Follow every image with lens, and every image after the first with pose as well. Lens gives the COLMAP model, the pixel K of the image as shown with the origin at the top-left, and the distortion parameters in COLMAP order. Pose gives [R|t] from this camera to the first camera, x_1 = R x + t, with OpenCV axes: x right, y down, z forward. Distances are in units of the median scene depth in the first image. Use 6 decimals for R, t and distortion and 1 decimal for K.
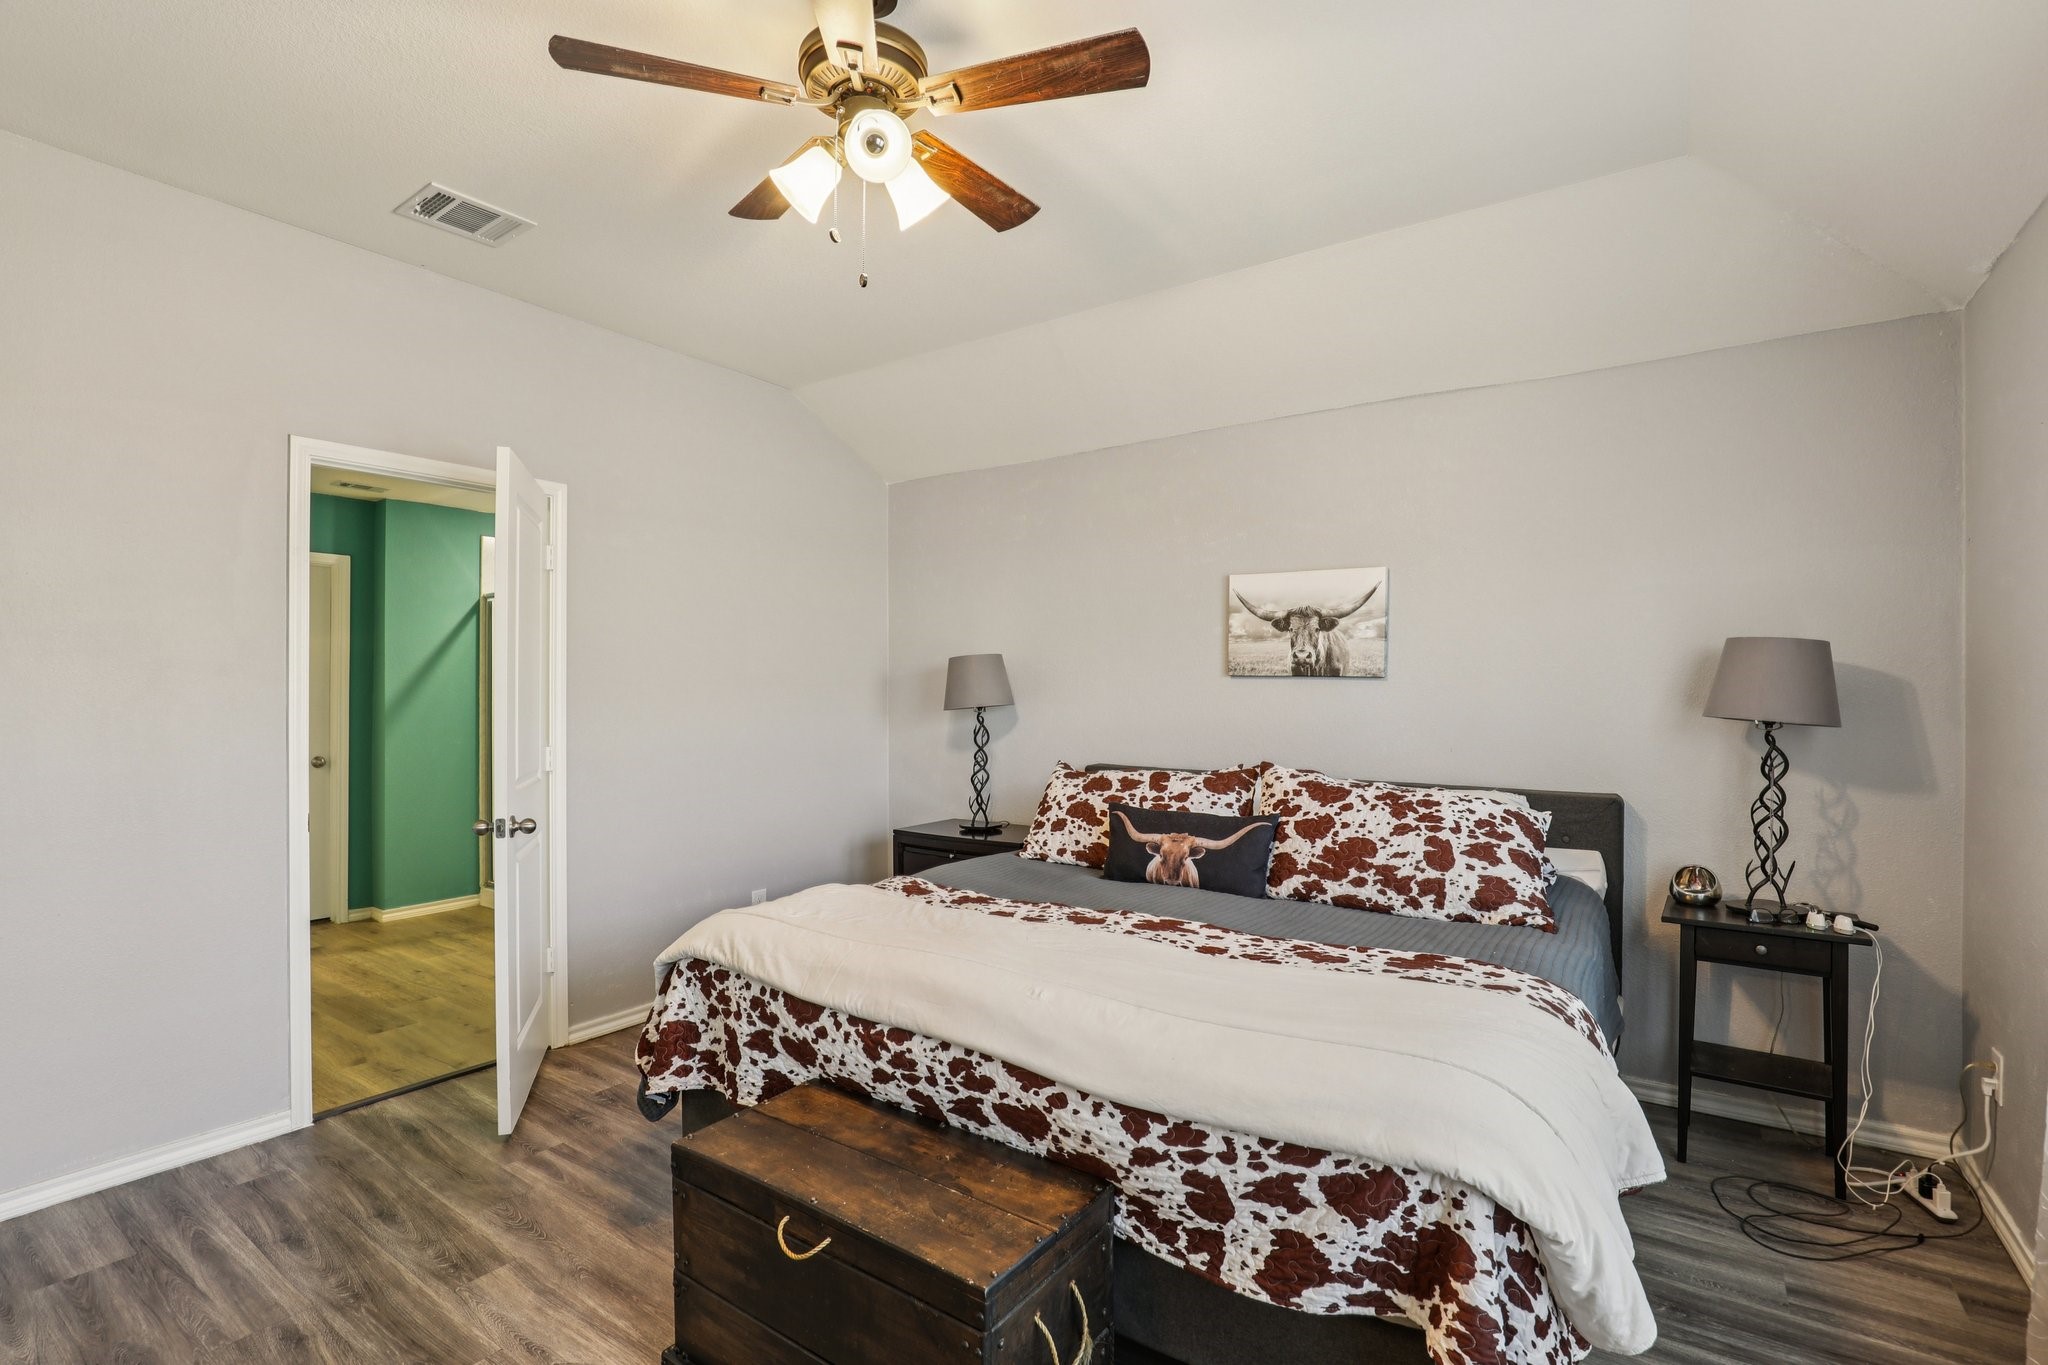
lens RADIAL K [[945.2, 0, 1030.7], [0, 945.2, 691.9], [0, 0, 1]] dist [-0.038941, 0.008225]
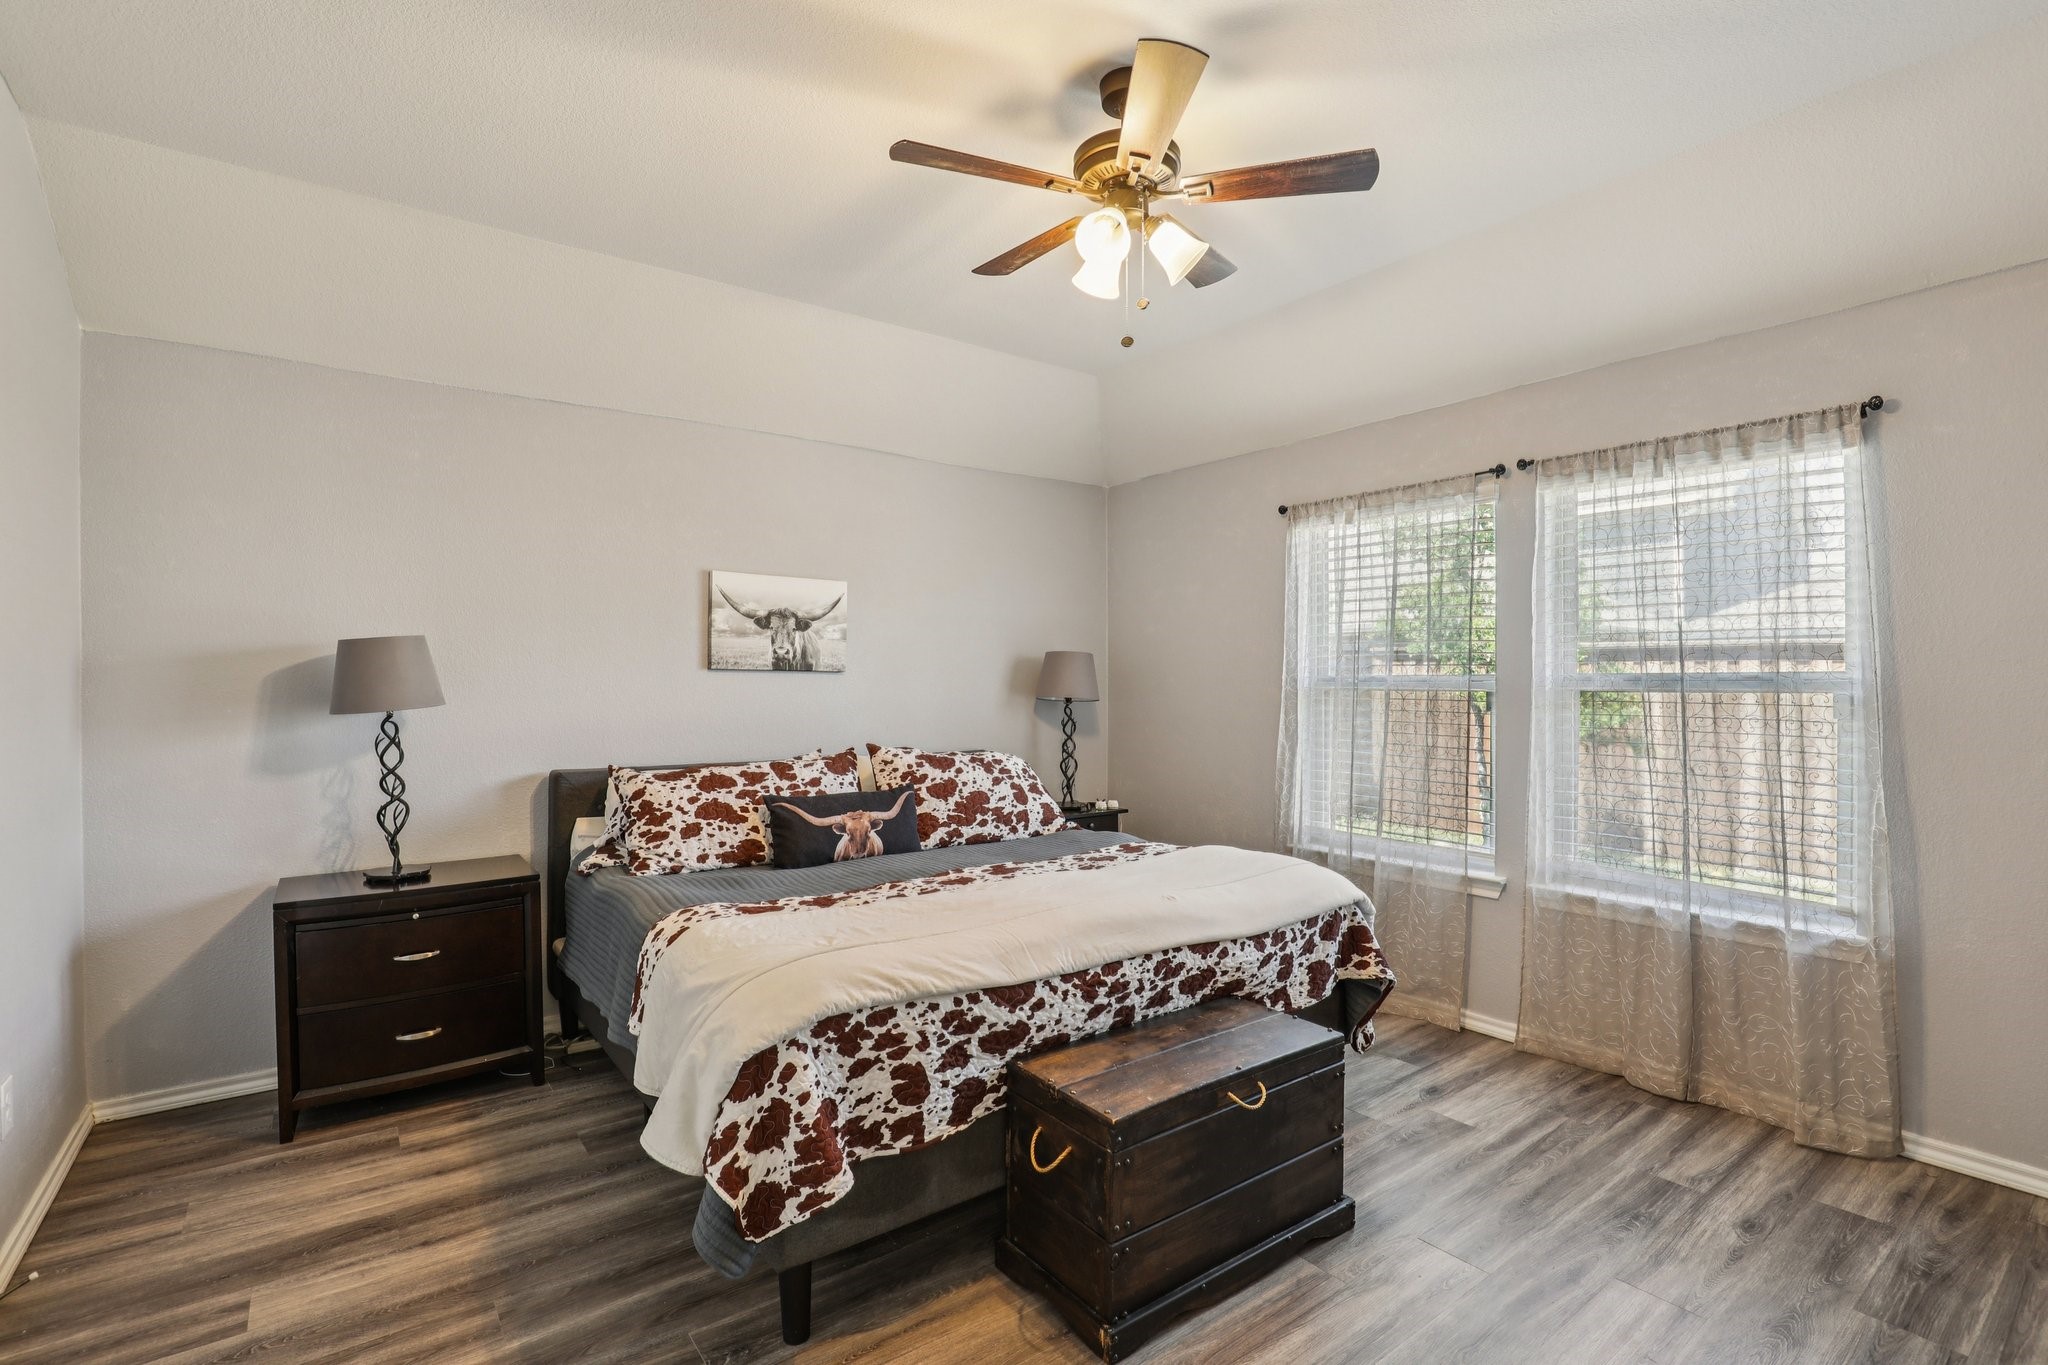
lens RADIAL K [[945.2, 0, 1030.7], [0, 945.2, 691.9], [0, 0, 1]] dist [-0.038941, 0.008225]
pose [[0.312252, -0.013563, 0.949902, -0.913475], [0.006456, 0.999905, 0.012154, -0.003830], [-0.949977, 0.002338, 0.312310, 0.498567]]
